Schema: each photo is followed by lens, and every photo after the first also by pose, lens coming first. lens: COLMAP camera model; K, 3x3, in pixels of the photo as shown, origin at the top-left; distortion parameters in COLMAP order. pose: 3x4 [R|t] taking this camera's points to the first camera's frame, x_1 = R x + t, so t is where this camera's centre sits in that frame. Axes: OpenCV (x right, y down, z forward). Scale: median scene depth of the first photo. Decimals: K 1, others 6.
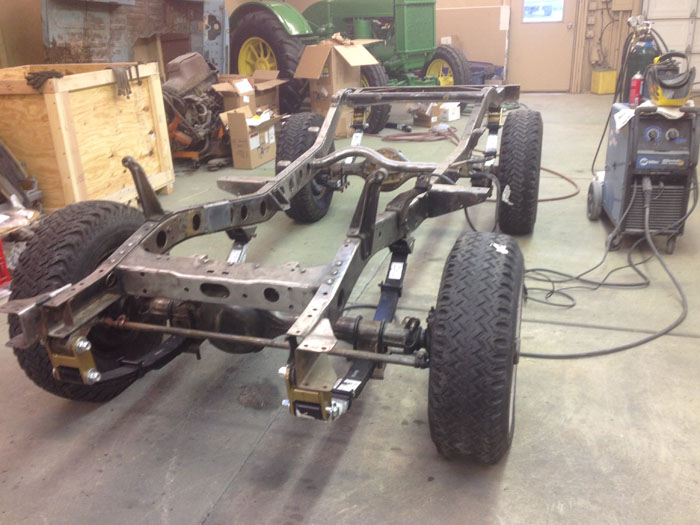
lens RADIAL K [[662.8, 0, 338.0], [0, 662.8, 257.1], [0, 0, 1]] dist [0.029861, 0.000000]
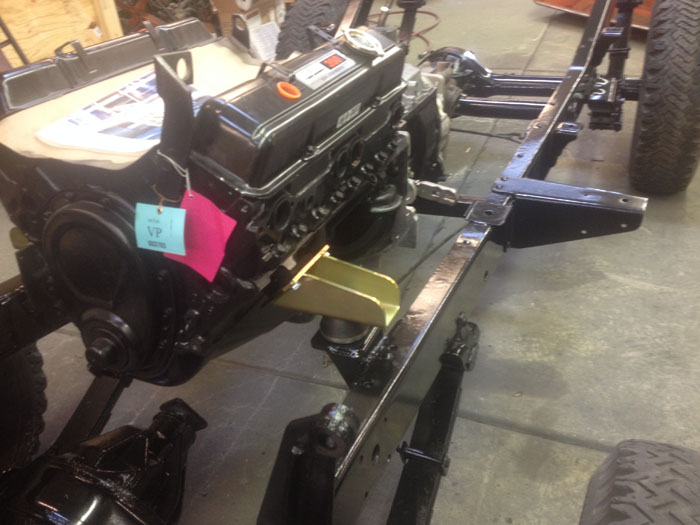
lens RADIAL K [[662.8, 0, 322.8], [0, 662.8, 268.0], [0, 0, 1]] dist [0.029861, 0.000000]
pose [[0.993198, 0.015182, -0.115445, 0.049970], [0.012753, 0.971316, 0.237449, -0.119373], [0.115738, -0.237306, 0.964516, 0.336627]]
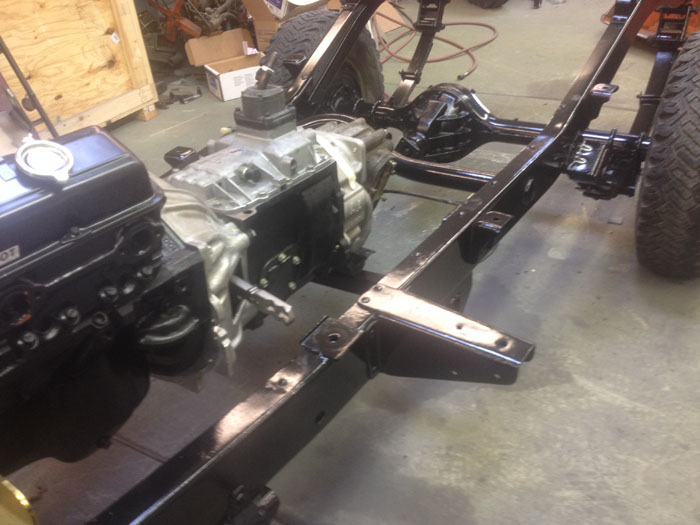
lens RADIAL K [[662.8, 0, 326.8], [0, 662.8, 264.1], [0, 0, 1]] dist [0.029861, 0.000000]
pose [[0.963933, 0.106076, -0.244093, 0.142776], [-0.043552, 0.967646, 0.248525, -0.157202], [0.262558, -0.228931, 0.937366, 0.420151]]
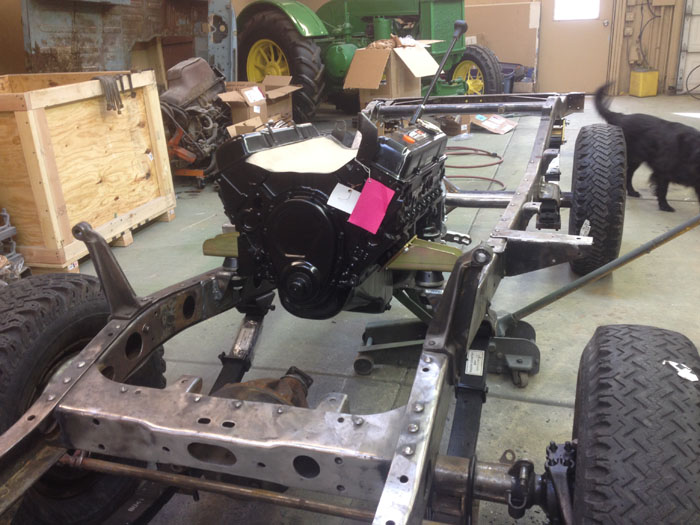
lens RADIAL K [[662.8, 0, 341.0], [0, 662.8, 267.2], [0, 0, 1]] dist [0.029861, 0.000000]
pose [[0.999879, -0.009689, -0.012141, -0.024025], [0.009822, 0.999892, 0.010927, -0.050737], [0.012034, -0.011045, 0.999867, 0.158480]]
